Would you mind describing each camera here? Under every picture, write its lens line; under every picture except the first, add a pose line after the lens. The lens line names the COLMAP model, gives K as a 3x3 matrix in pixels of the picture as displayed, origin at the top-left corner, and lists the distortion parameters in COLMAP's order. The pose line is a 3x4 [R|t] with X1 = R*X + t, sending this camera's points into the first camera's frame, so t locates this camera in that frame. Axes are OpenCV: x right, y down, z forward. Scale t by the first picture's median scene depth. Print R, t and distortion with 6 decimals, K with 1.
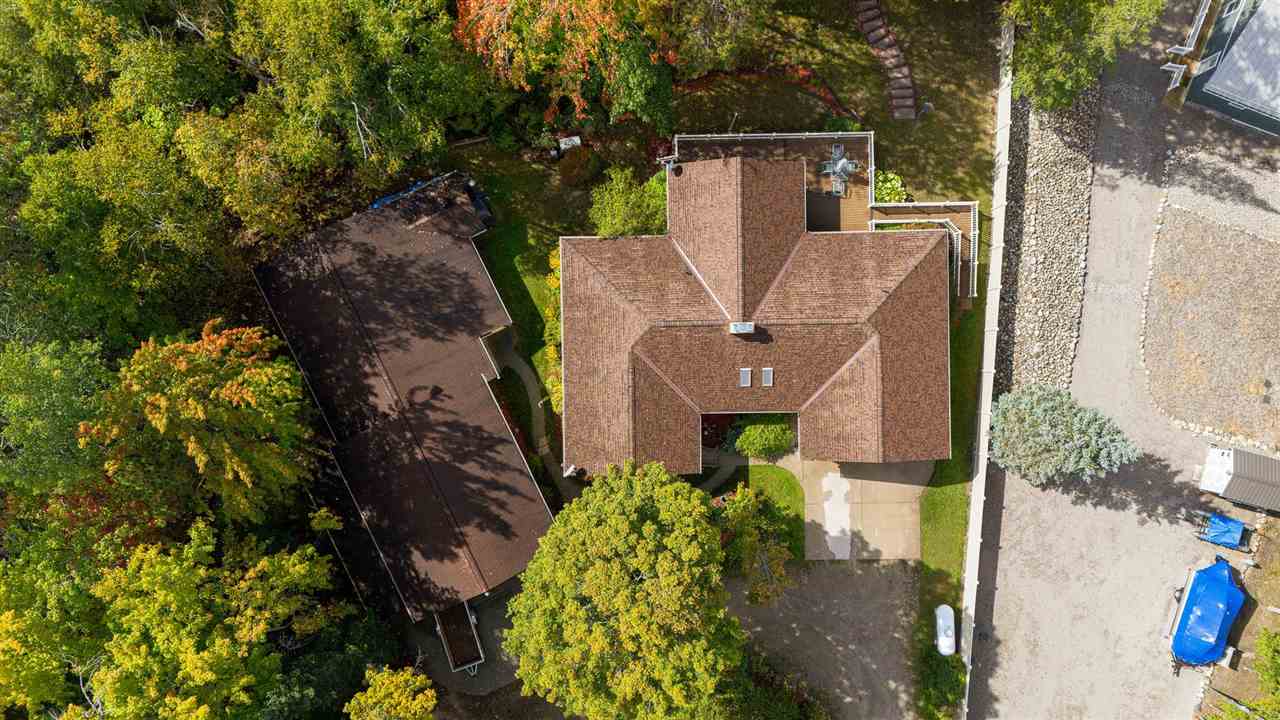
lens RADIAL K [[915.1, 0, 639.4], [0, 915.1, 384.0], [0, 0, 1]] dist [0.050491, 0.000512]
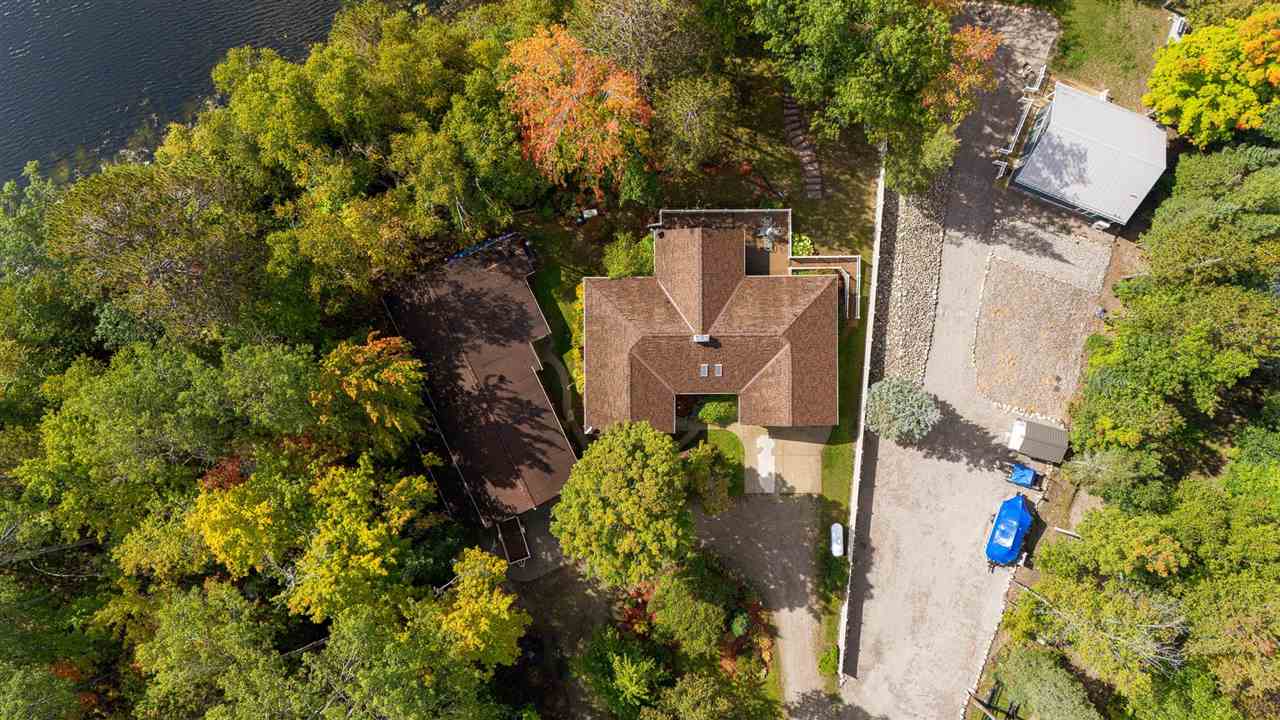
lens RADIAL K [[930.9, 0, 640.0], [0, 930.9, 360.0], [0, 0, 1]] dist [0.097877, -0.112232]
pose [[0.999959, 0.008672, 0.002735, 0.003991], [-0.008597, 0.999610, -0.026563, 0.016665], [-0.002964, 0.026538, 0.999643, -0.528055]]
